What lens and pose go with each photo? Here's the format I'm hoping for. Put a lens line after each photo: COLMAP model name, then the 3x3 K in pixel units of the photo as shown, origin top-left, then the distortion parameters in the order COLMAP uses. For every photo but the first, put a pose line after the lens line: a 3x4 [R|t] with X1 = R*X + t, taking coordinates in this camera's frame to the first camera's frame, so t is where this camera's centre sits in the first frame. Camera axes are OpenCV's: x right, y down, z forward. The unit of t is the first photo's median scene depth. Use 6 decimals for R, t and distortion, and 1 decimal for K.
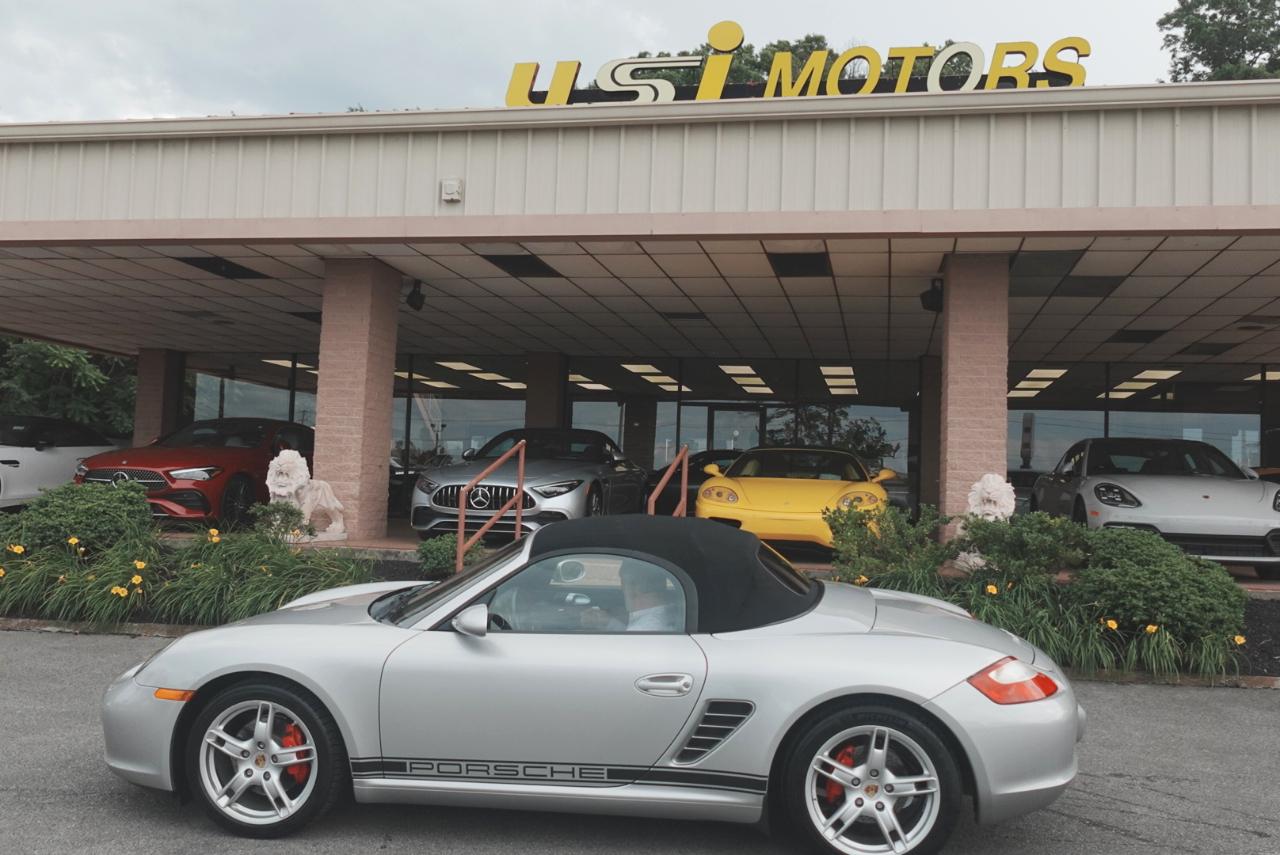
lens RADIAL K [[1169.8, 0, 640.0], [0, 1169.8, 427.5], [0, 0, 1]] dist [-0.015832, 0.026722]
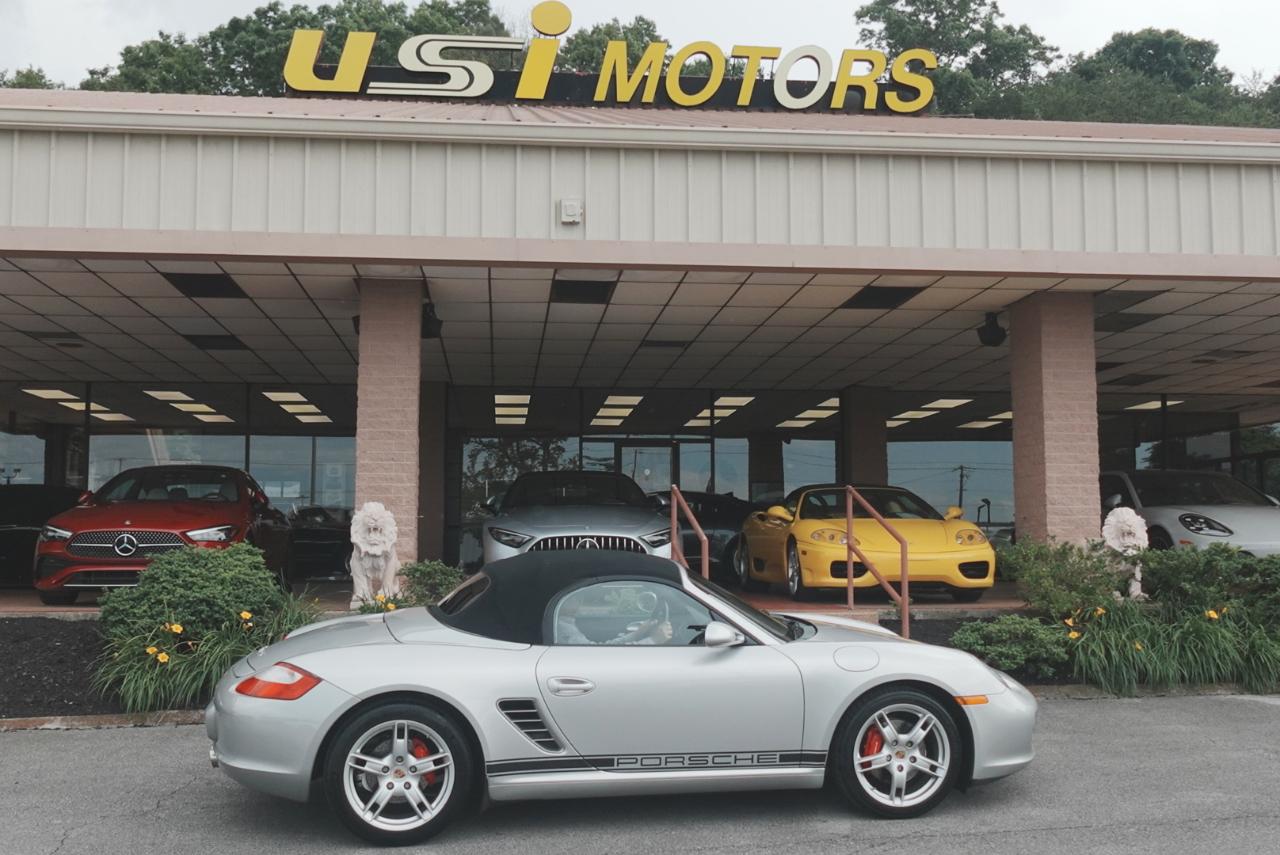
lens RADIAL K [[1427.8, 0, 640.0], [0, 1427.8, 427.5], [0, 0, 1]] dist [-0.012912, 0.022476]
pose [[0.952780, -0.009869, 0.303500, -0.418785], [0.017153, 0.999625, -0.021344, -0.009817], [-0.303175, 0.025542, 0.952592, -0.064587]]
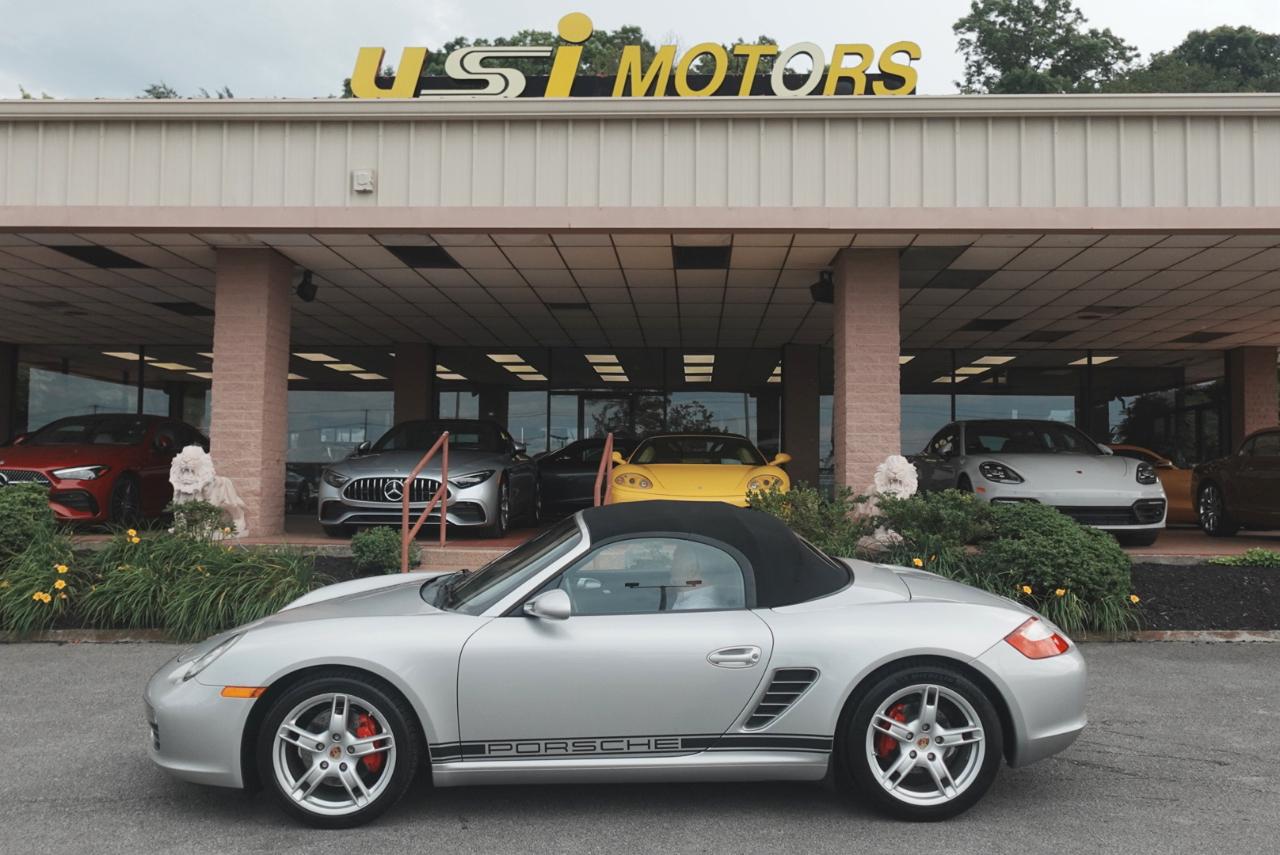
lens RADIAL K [[1169.8, 0, 640.0], [0, 1169.8, 427.5], [0, 0, 1]] dist [-0.015832, 0.026722]
pose [[0.986854, -0.017331, 0.160681, -0.086625], [0.015674, 0.999810, 0.011574, -0.001566], [-0.160851, -0.008904, 0.986939, -0.015729]]
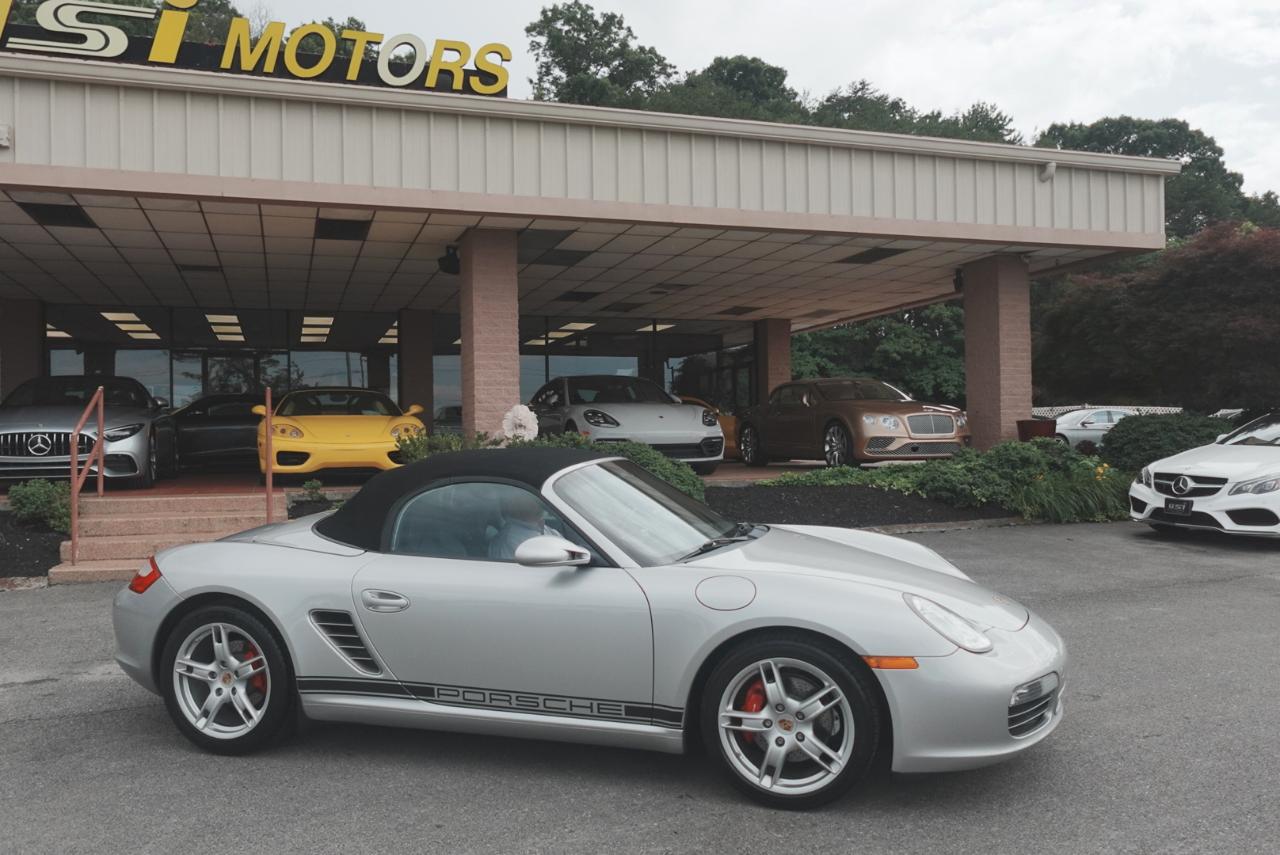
lens RADIAL K [[1059.0, 0, 640.0], [0, 1059.0, 427.5], [0, 0, 1]] dist [-0.006509, 0.012487]
pose [[0.860572, -0.041168, 0.507662, -0.148883], [0.014361, 0.998293, 0.056610, 0.000569], [-0.509126, -0.041427, 0.859695, -0.053294]]
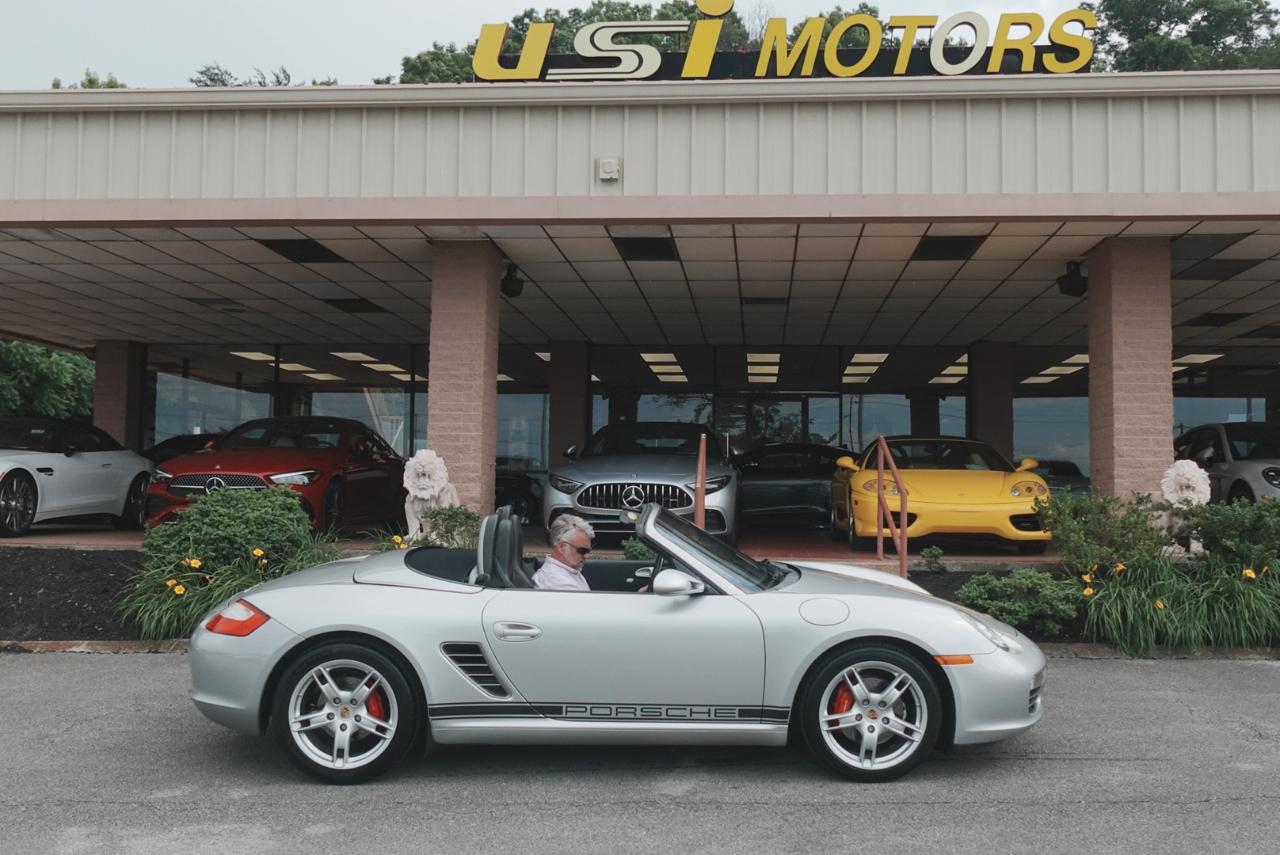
lens RADIAL K [[1287.1, 0, 640.0], [0, 1287.1, 427.5], [0, 0, 1]] dist [-0.010784, 0.020523]
pose [[0.993140, -0.016202, 0.115807, -0.242174], [0.015765, 0.999865, 0.004687, -0.000157], [-0.115868, -0.002829, 0.993261, -0.024374]]
